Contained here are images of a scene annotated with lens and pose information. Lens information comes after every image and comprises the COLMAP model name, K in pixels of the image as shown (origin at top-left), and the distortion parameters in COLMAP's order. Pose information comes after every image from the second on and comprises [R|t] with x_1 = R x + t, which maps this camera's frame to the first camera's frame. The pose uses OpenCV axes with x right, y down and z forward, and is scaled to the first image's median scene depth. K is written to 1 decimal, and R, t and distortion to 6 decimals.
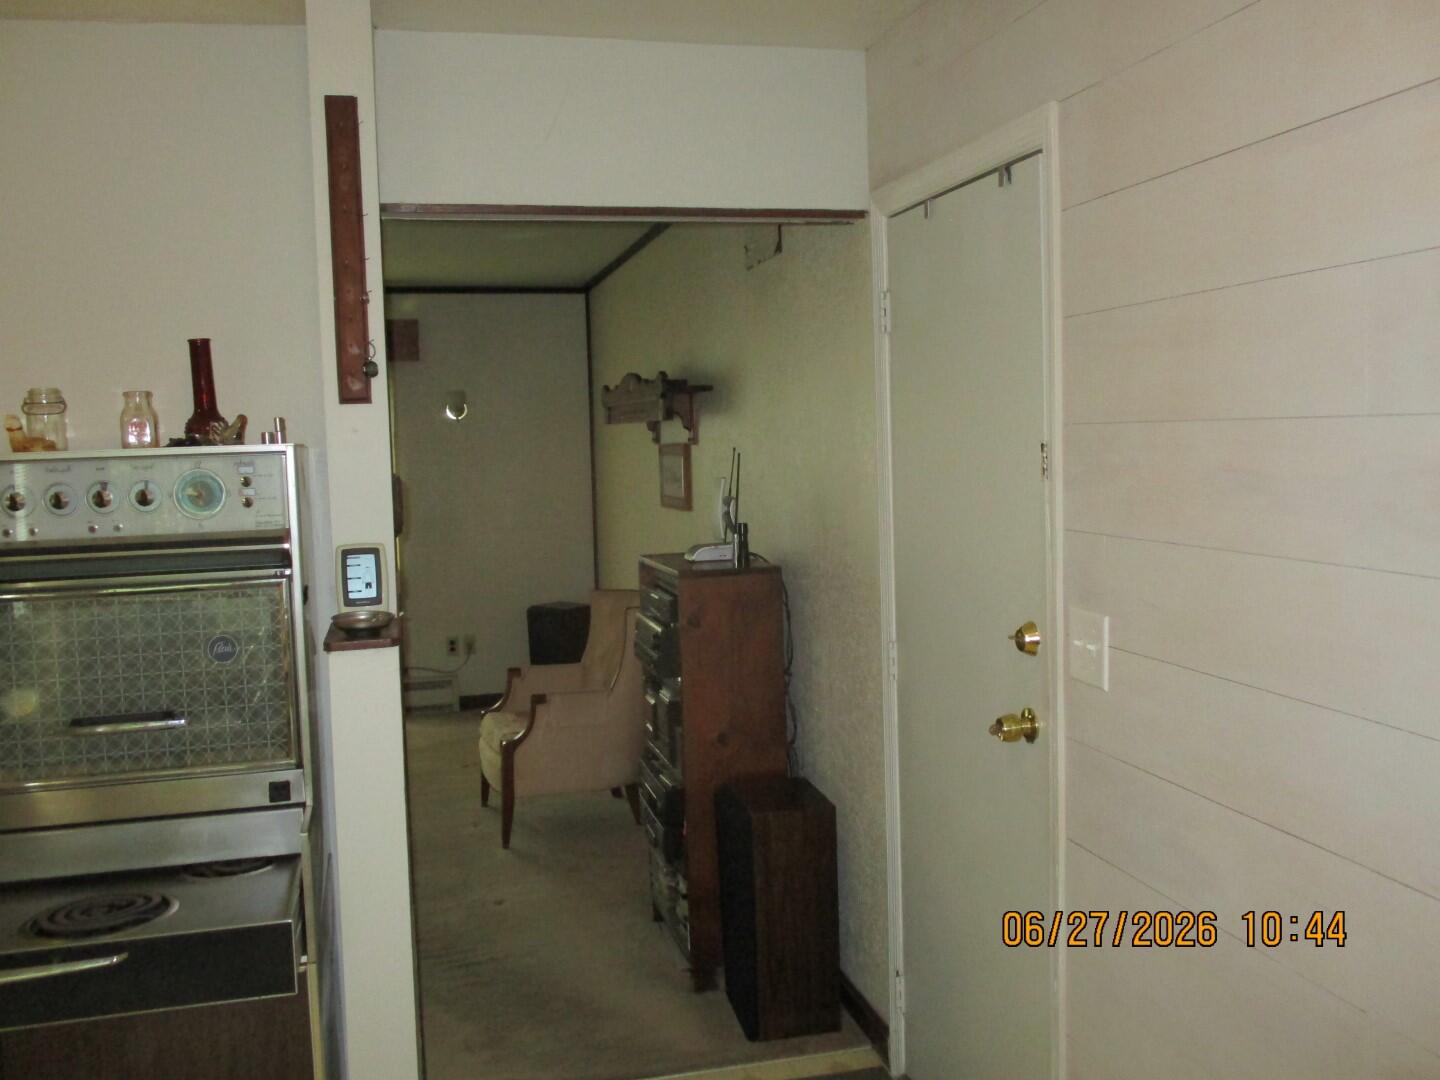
lens RADIAL K [[1285.6, 0, 720.0], [0, 1285.6, 540.0], [0, 0, 1]] dist [-0.041698, 0.006047]
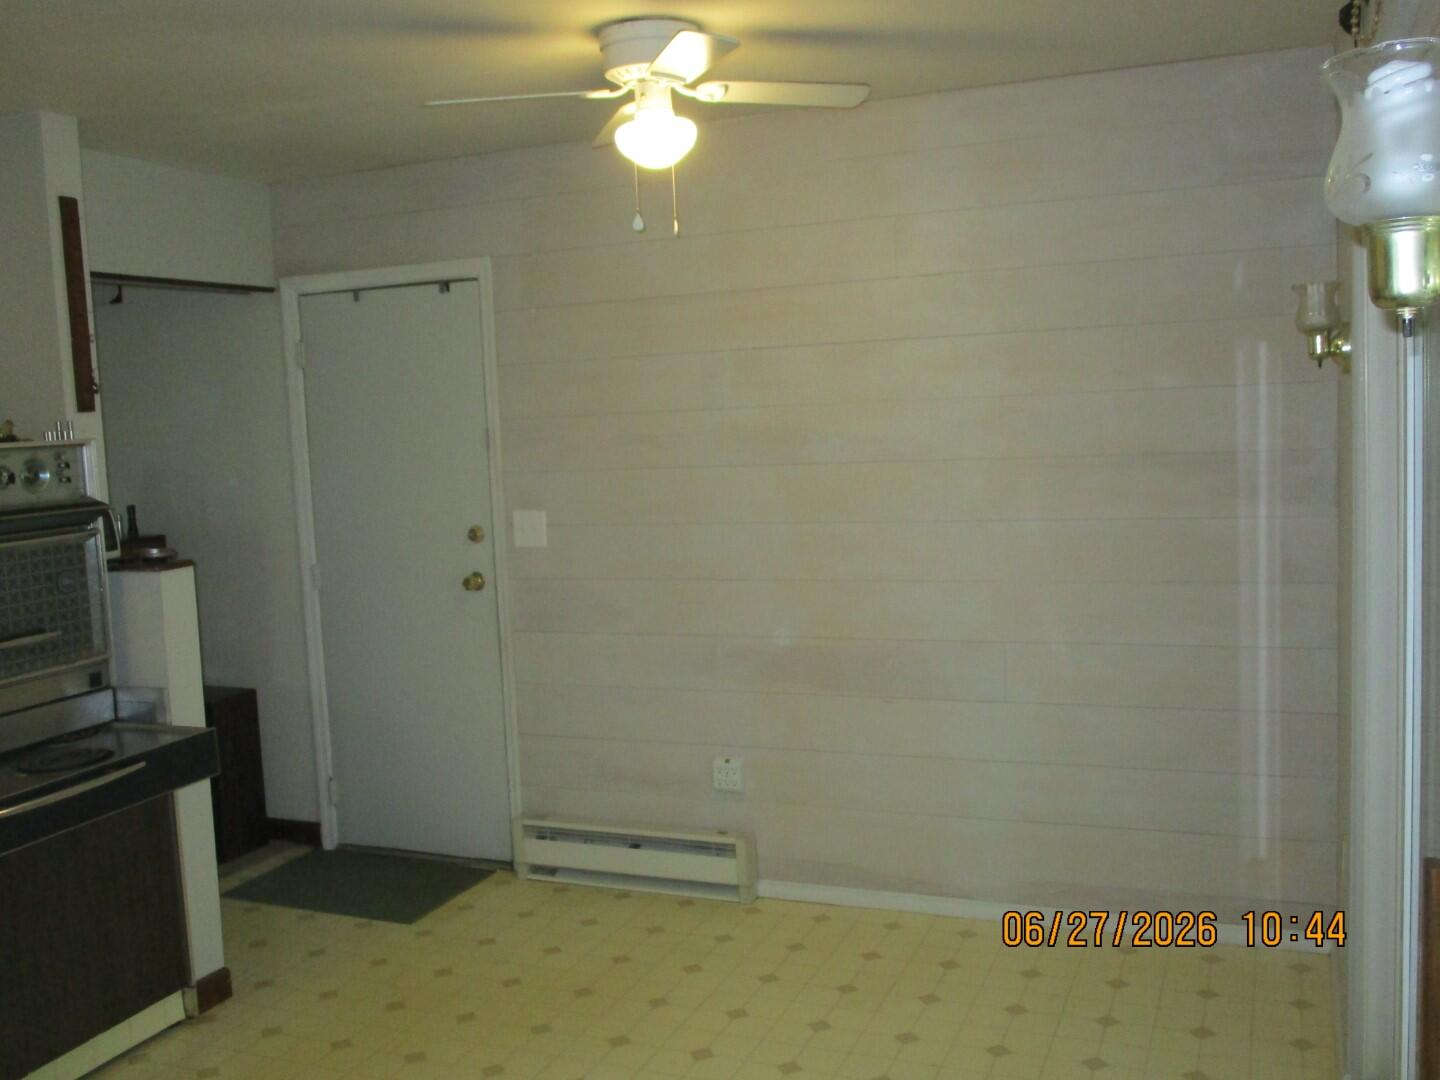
lens RADIAL K [[1355.1, 0, 724.3], [0, 1355.1, 523.2], [0, 0, 1]] dist [-0.043822, -0.002009]
pose [[0.600362, -0.066131, 0.796990, -1.145014], [0.094846, 0.995429, 0.011150, 0.073665], [-0.794085, 0.068897, 0.603890, -0.499027]]
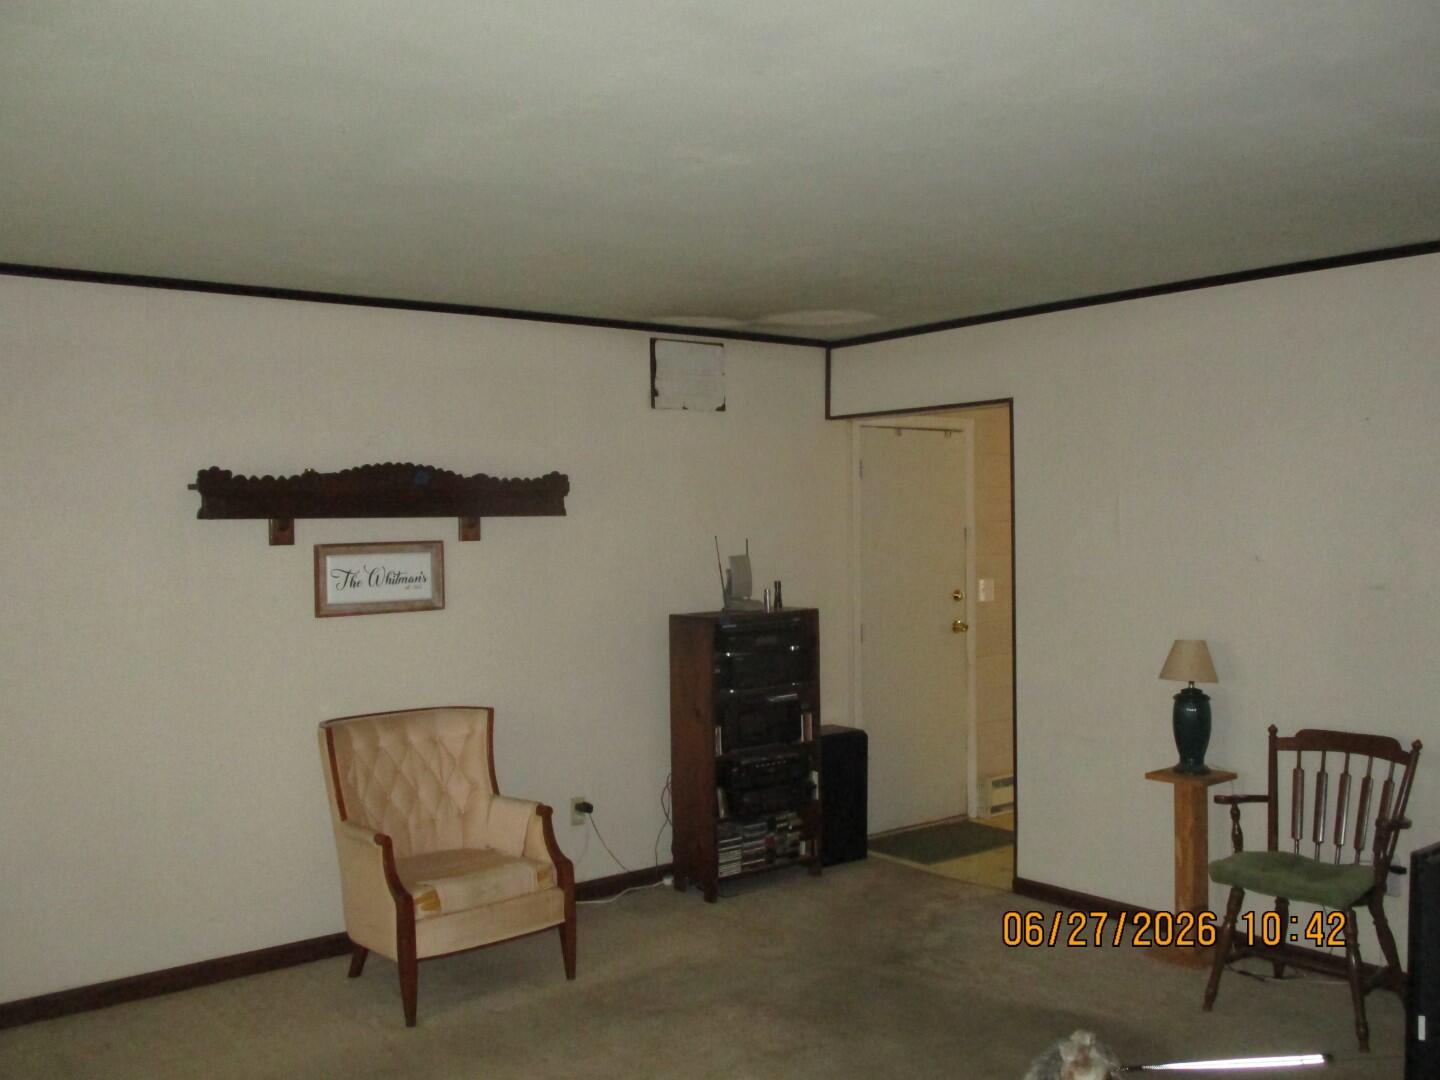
lens RADIAL K [[1285.6, 0, 720.0], [0, 1285.6, 540.0], [0, 0, 1]] dist [-0.041698, 0.006047]
pose [[-0.400510, 0.029059, 0.915831, -2.233899], [0.109429, 0.993861, 0.016320, -0.156925], [-0.909734, 0.106755, -0.401232, 2.692599]]
